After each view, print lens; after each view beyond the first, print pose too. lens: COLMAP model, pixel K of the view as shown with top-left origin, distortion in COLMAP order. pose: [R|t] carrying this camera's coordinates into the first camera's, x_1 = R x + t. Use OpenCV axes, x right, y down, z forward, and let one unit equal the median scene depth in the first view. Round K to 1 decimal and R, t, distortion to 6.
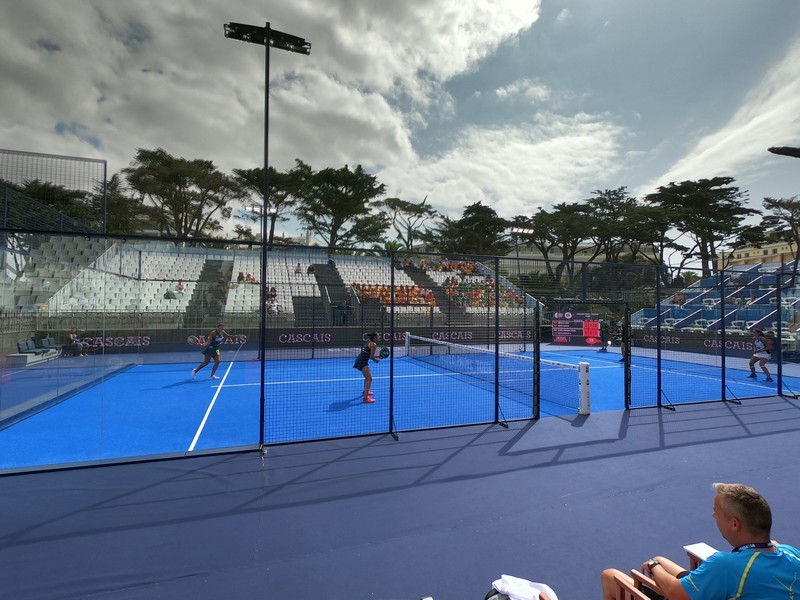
lens RADIAL K [[399.9, 0, 400.0], [0, 399.9, 300.0], [0, 0, 1]] dist [-0.001416, 0.000091]
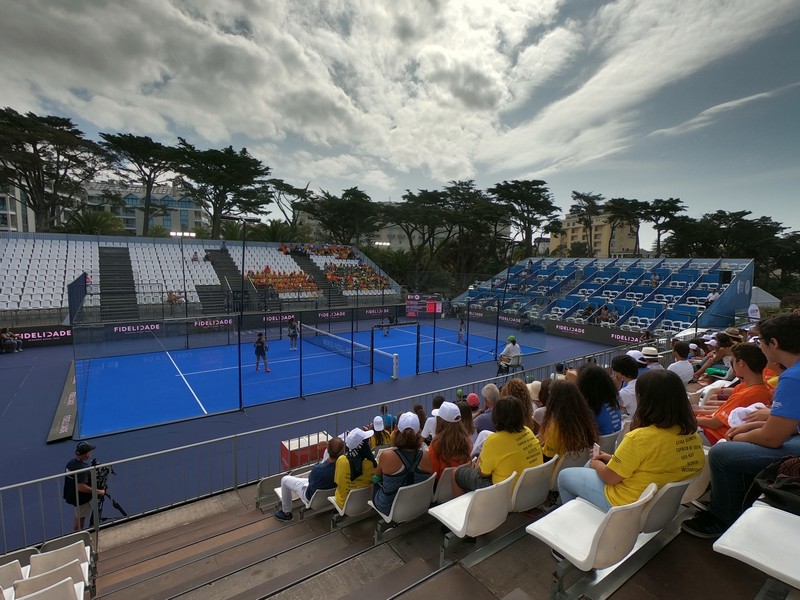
lens RADIAL K [[399.9, 0, 400.0], [0, 399.9, 300.0], [0, 0, 1]] dist [-0.001416, 0.000091]
pose [[0.956514, -0.016763, 0.291206, -0.020443], [-0.019118, 0.992597, 0.119937, -0.067474], [-0.291061, -0.120289, 0.949112, -0.168773]]
